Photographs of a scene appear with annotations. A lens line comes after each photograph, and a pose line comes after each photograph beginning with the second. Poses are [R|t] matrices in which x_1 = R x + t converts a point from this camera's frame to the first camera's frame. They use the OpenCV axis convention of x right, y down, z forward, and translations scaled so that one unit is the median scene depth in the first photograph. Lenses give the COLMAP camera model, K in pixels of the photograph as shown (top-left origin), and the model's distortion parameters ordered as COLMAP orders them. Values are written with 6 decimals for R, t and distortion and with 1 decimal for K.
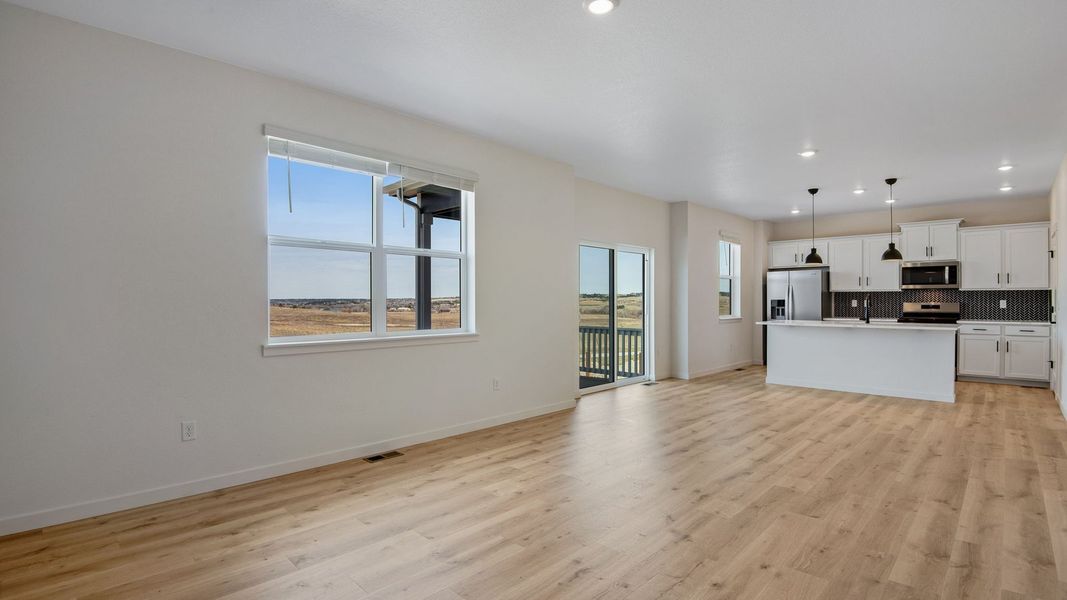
lens RADIAL K [[517.0, 0, 533.5], [0, 517.0, 300.0], [0, 0, 1]] dist [-0.046981, -0.000611]
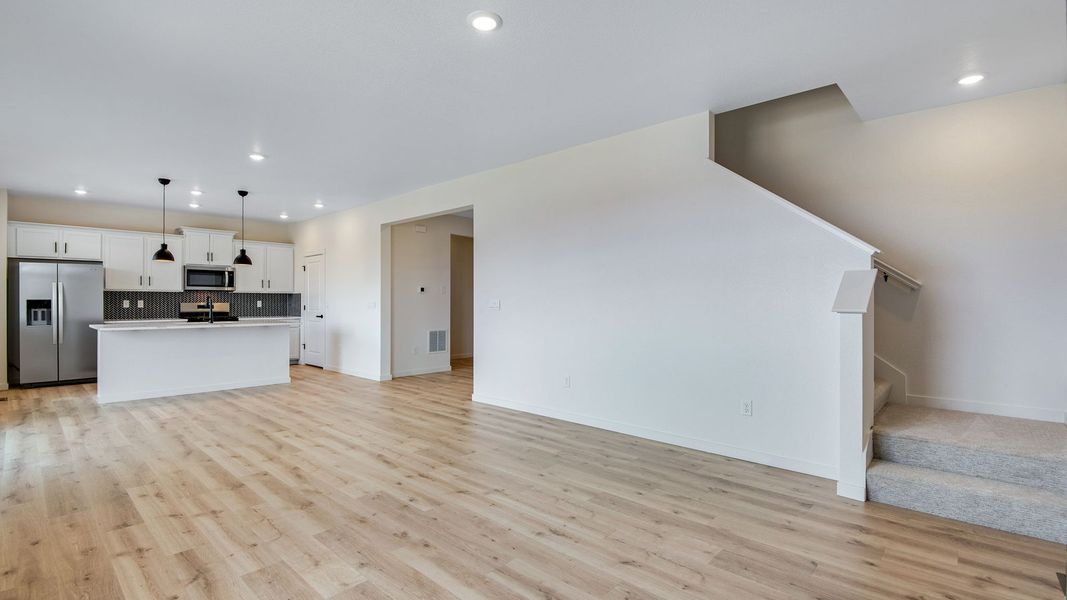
lens RADIAL K [[491.0, 0, 527.9], [0, 491.0, 301.7], [0, 0, 1]] dist [-0.009534, -0.000987]
pose [[-0.057158, -0.000880, 0.998365, -0.397427], [-0.003592, 0.999993, 0.000676, -0.000729], [-0.998359, -0.003547, -0.057161, 0.433844]]
